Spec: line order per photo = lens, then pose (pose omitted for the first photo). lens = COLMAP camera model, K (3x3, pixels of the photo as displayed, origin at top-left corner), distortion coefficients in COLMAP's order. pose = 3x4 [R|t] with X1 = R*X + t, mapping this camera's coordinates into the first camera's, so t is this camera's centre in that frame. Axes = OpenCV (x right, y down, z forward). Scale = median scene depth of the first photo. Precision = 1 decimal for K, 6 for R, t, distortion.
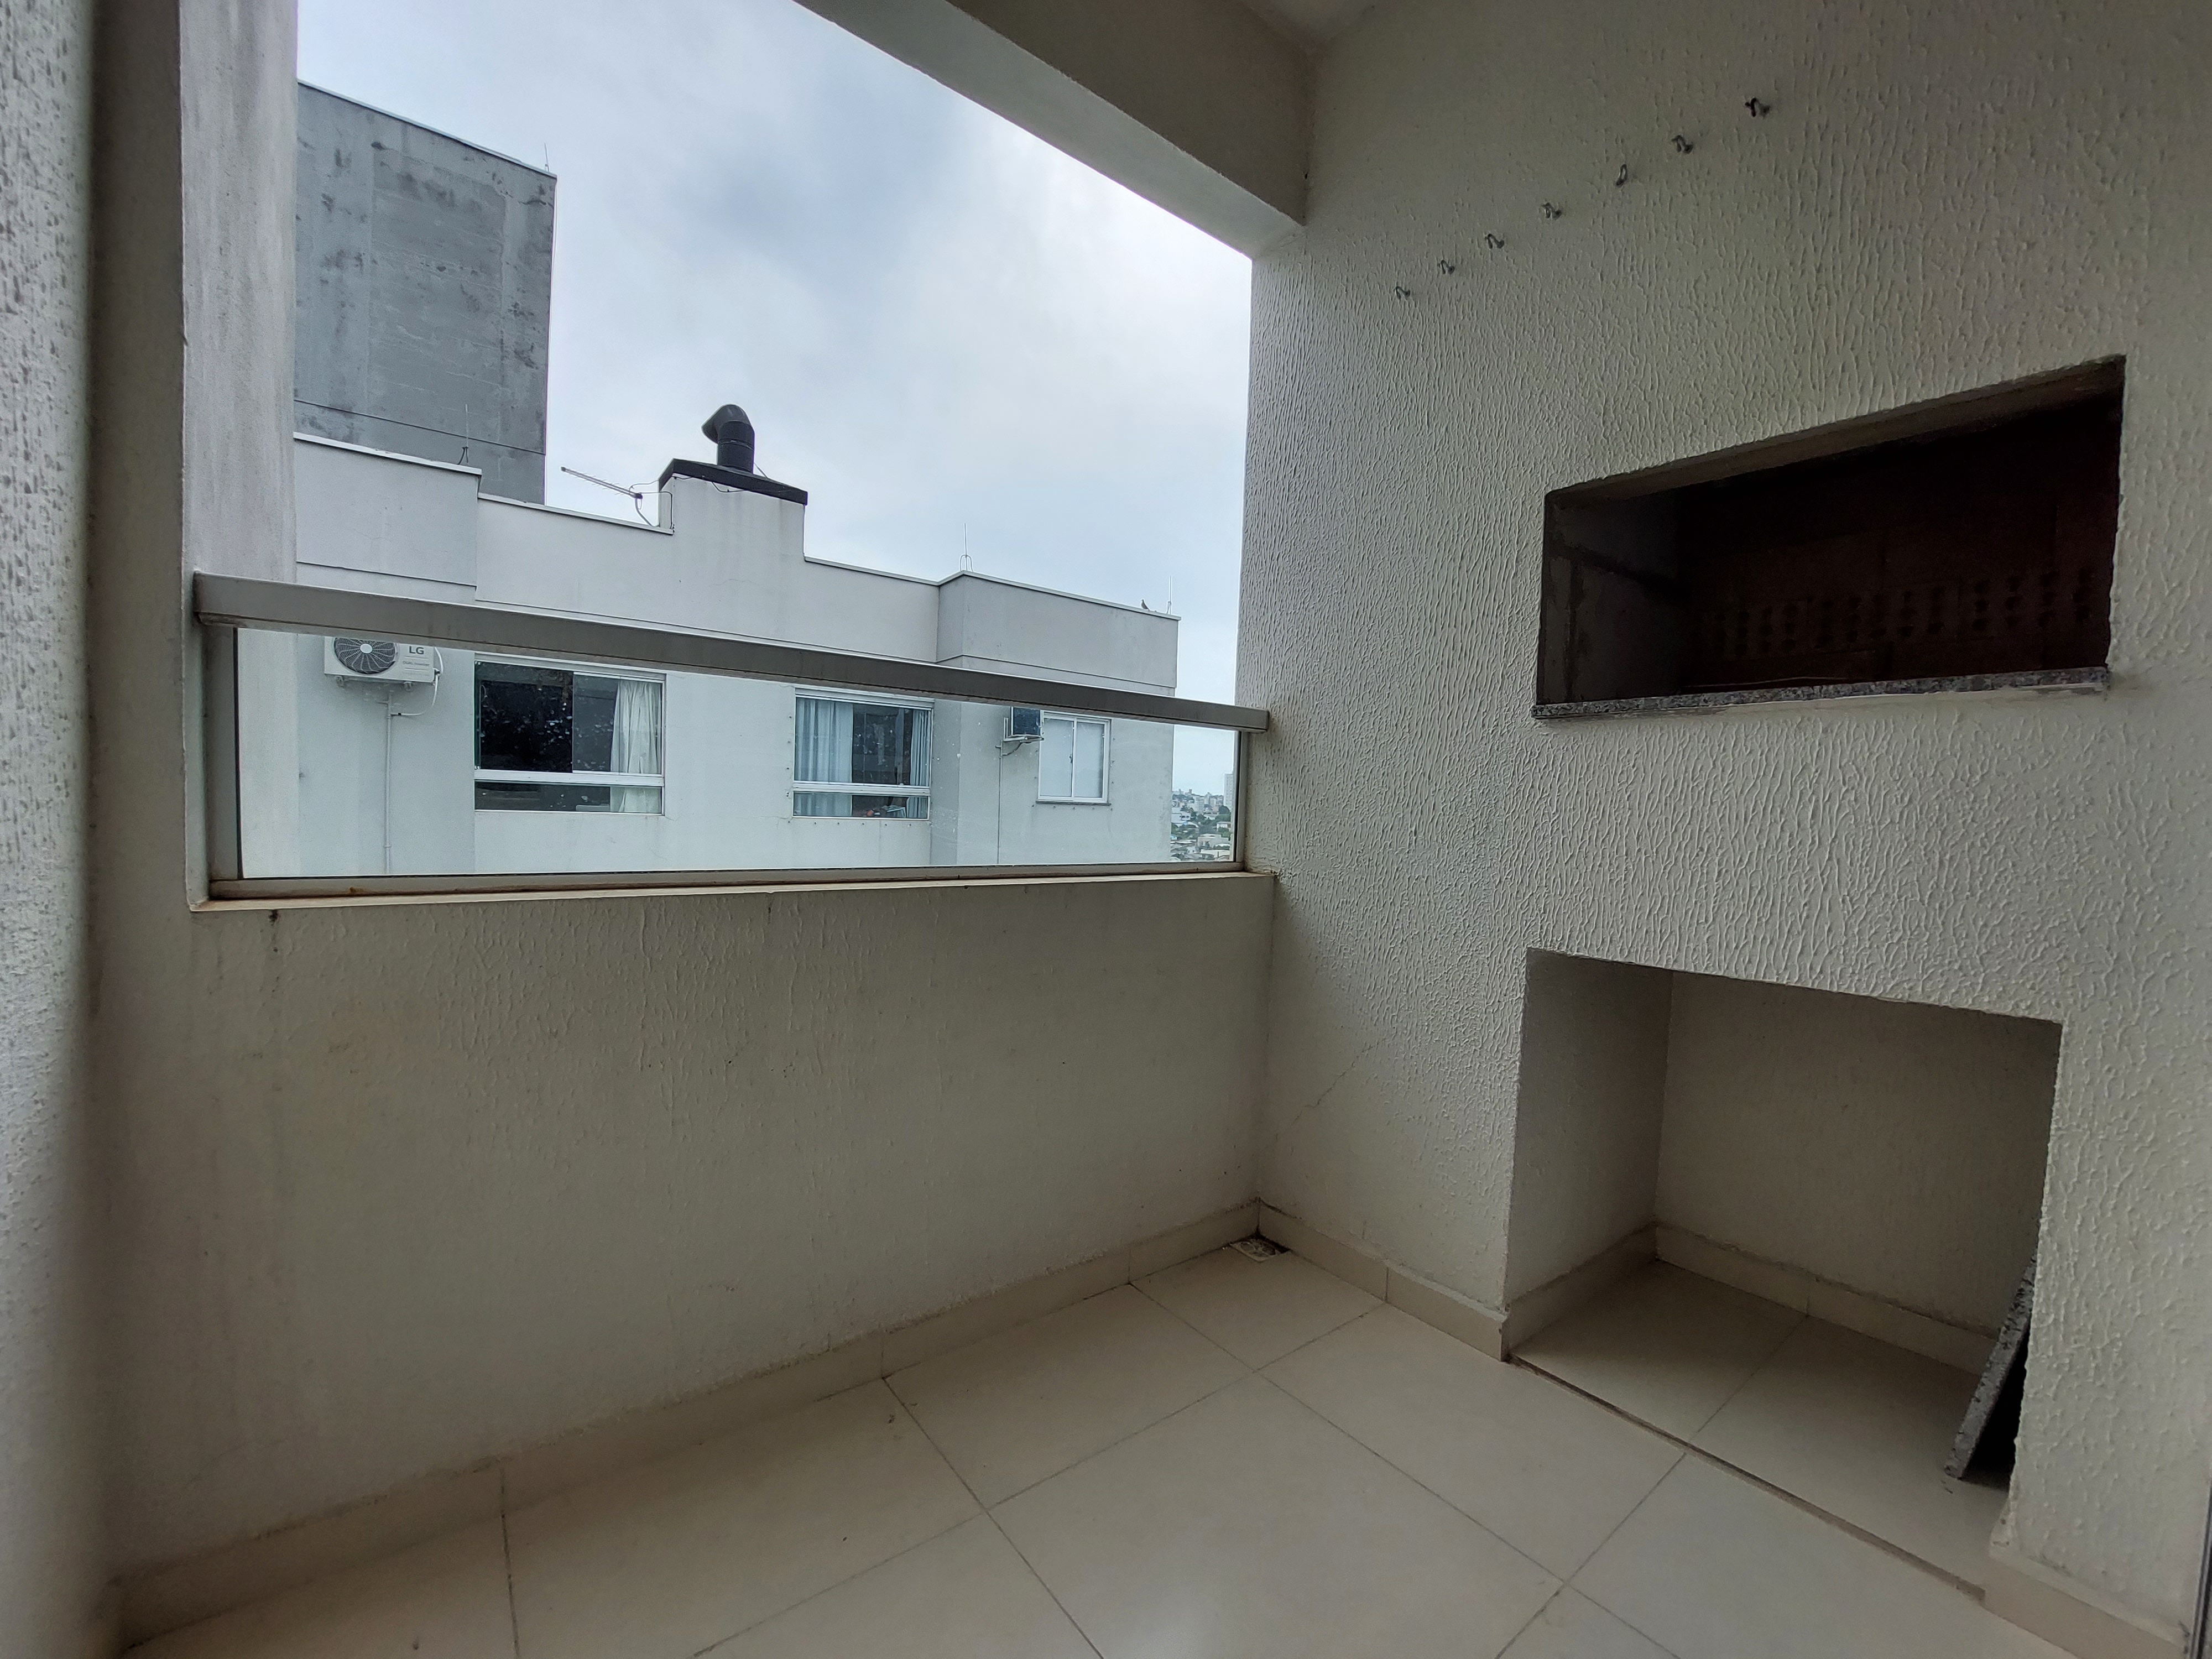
lens RADIAL K [[869.9, 0, 1122.9], [0, 869.9, 843.6], [0, 0, 1]] dist [-0.044763, 0.005106]
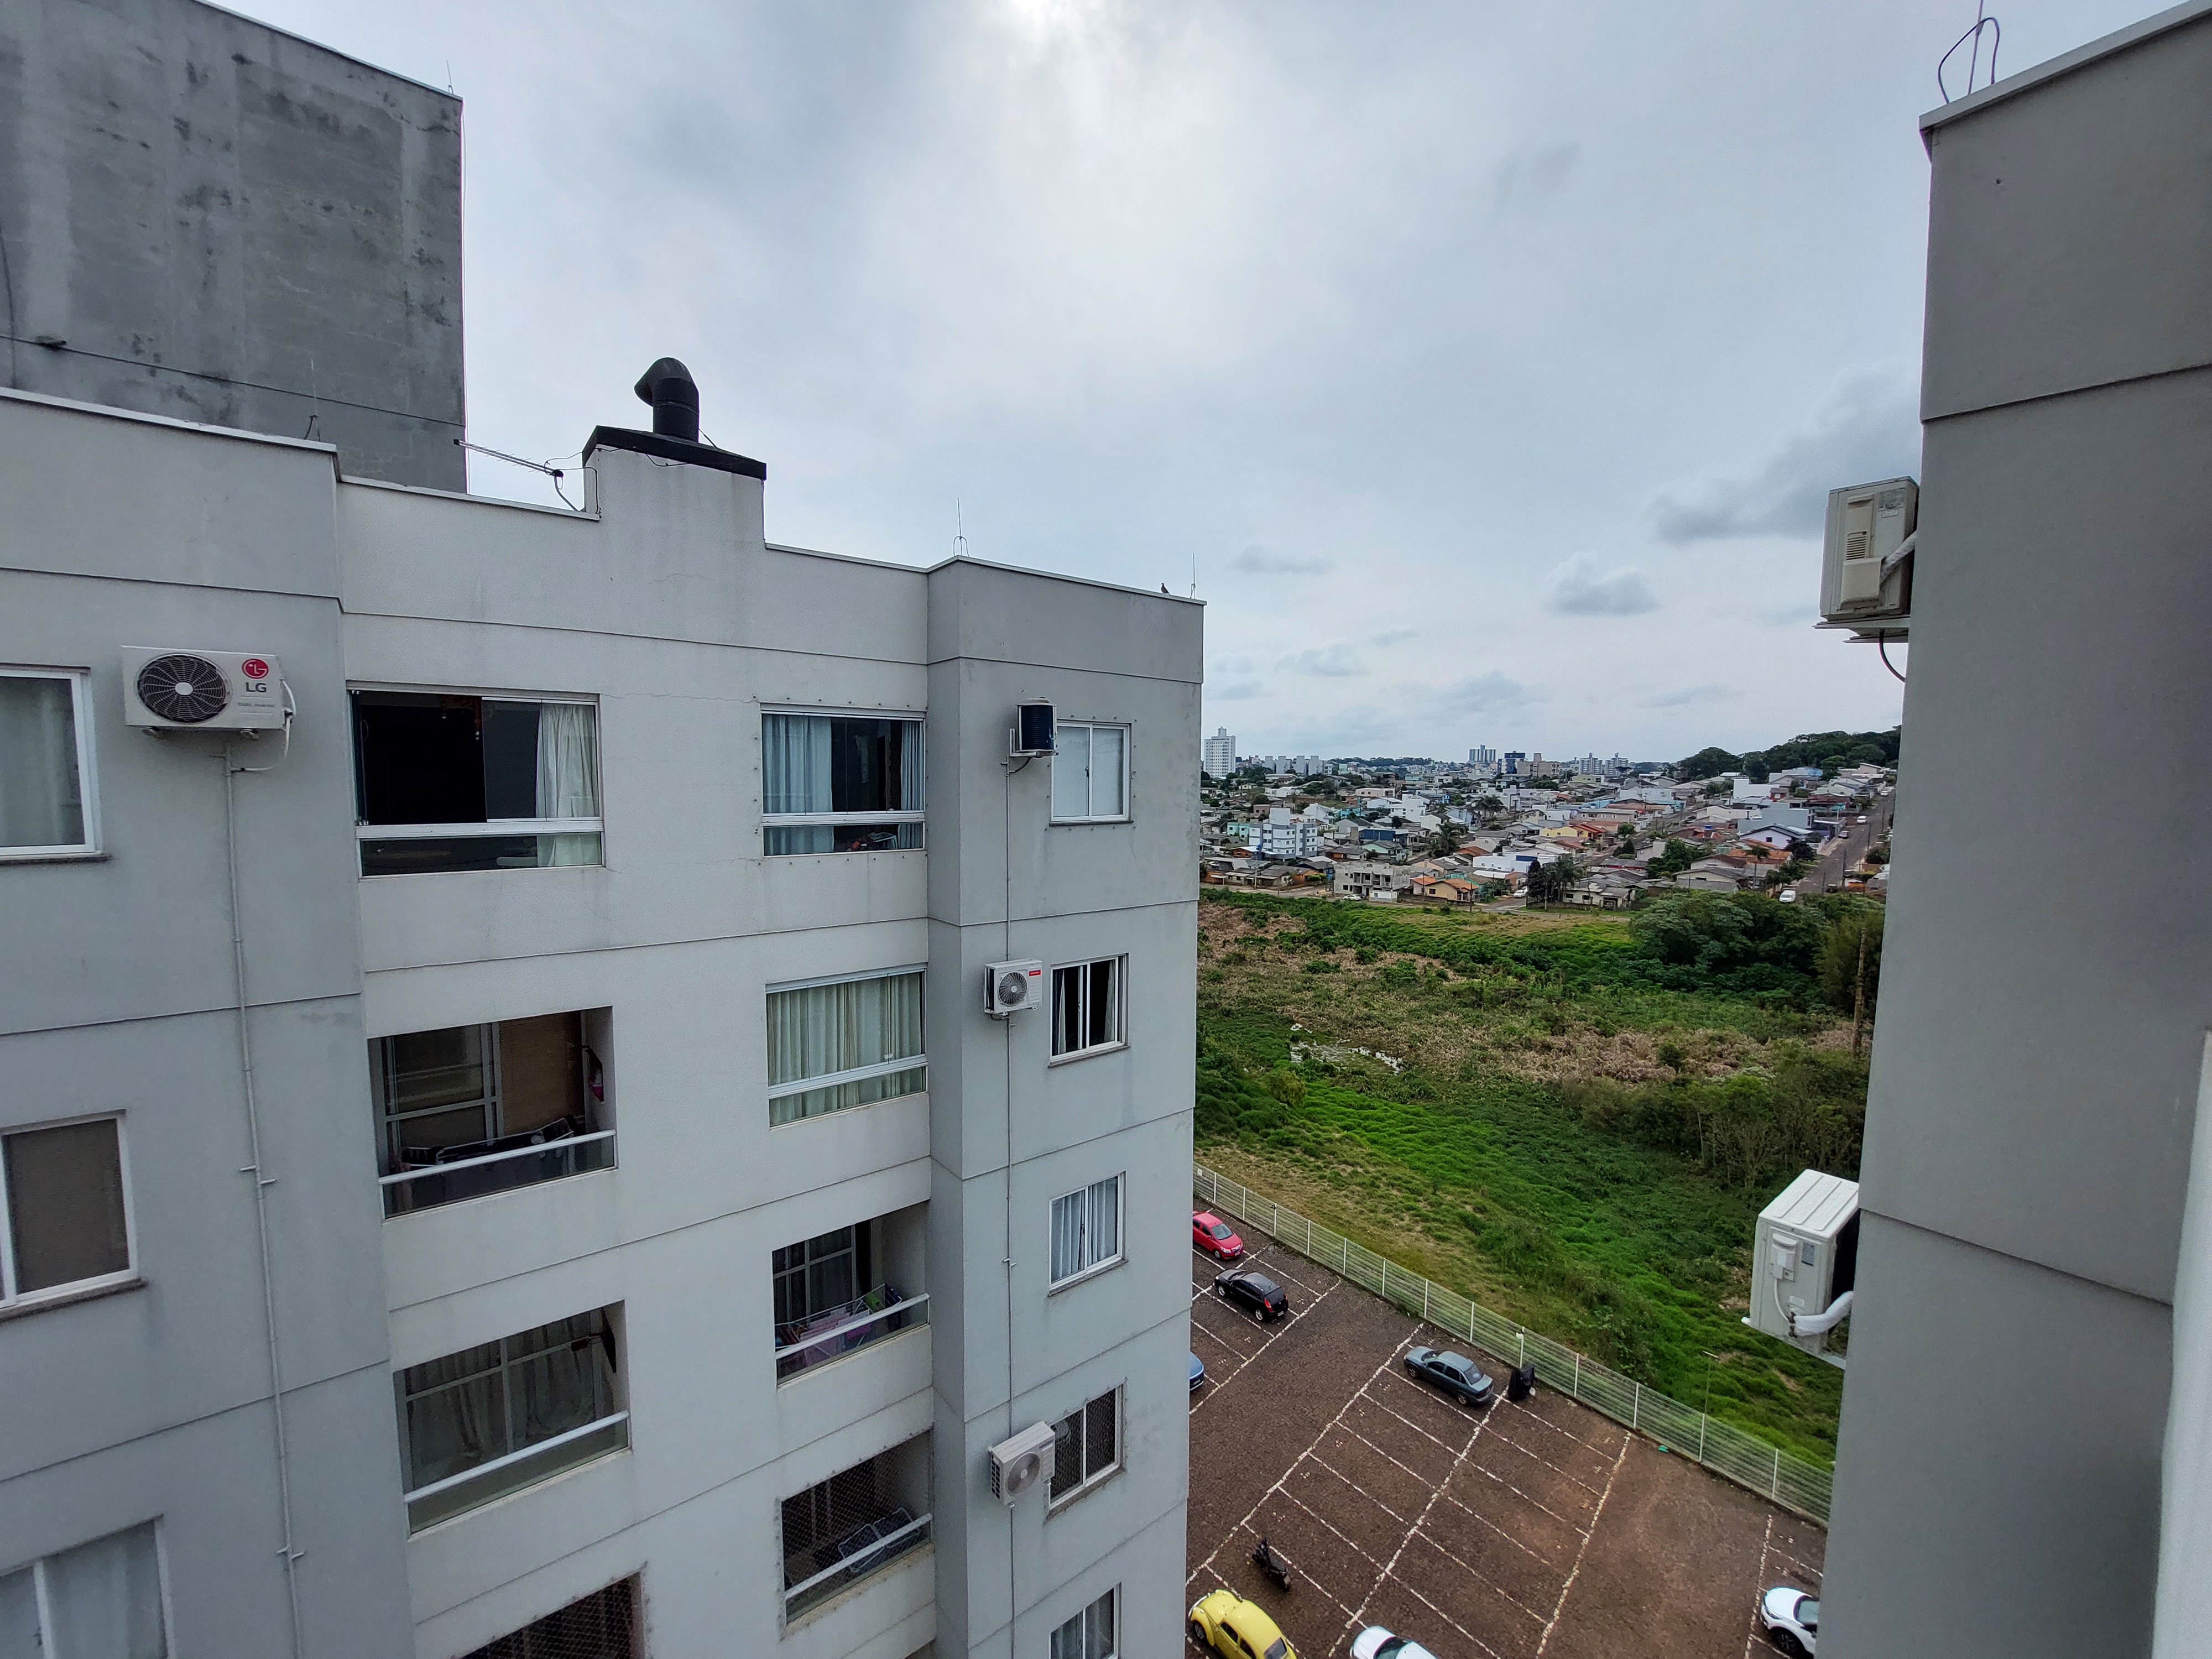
lens RADIAL K [[869.9, 0, 1122.9], [0, 869.9, 843.6], [0, 0, 1]] dist [-0.044763, 0.005106]
pose [[0.999439, -0.026576, 0.020403, -0.045100], [0.025813, 0.998990, 0.036776, -0.058990], [-0.021360, -0.036228, 0.999115, 0.139921]]
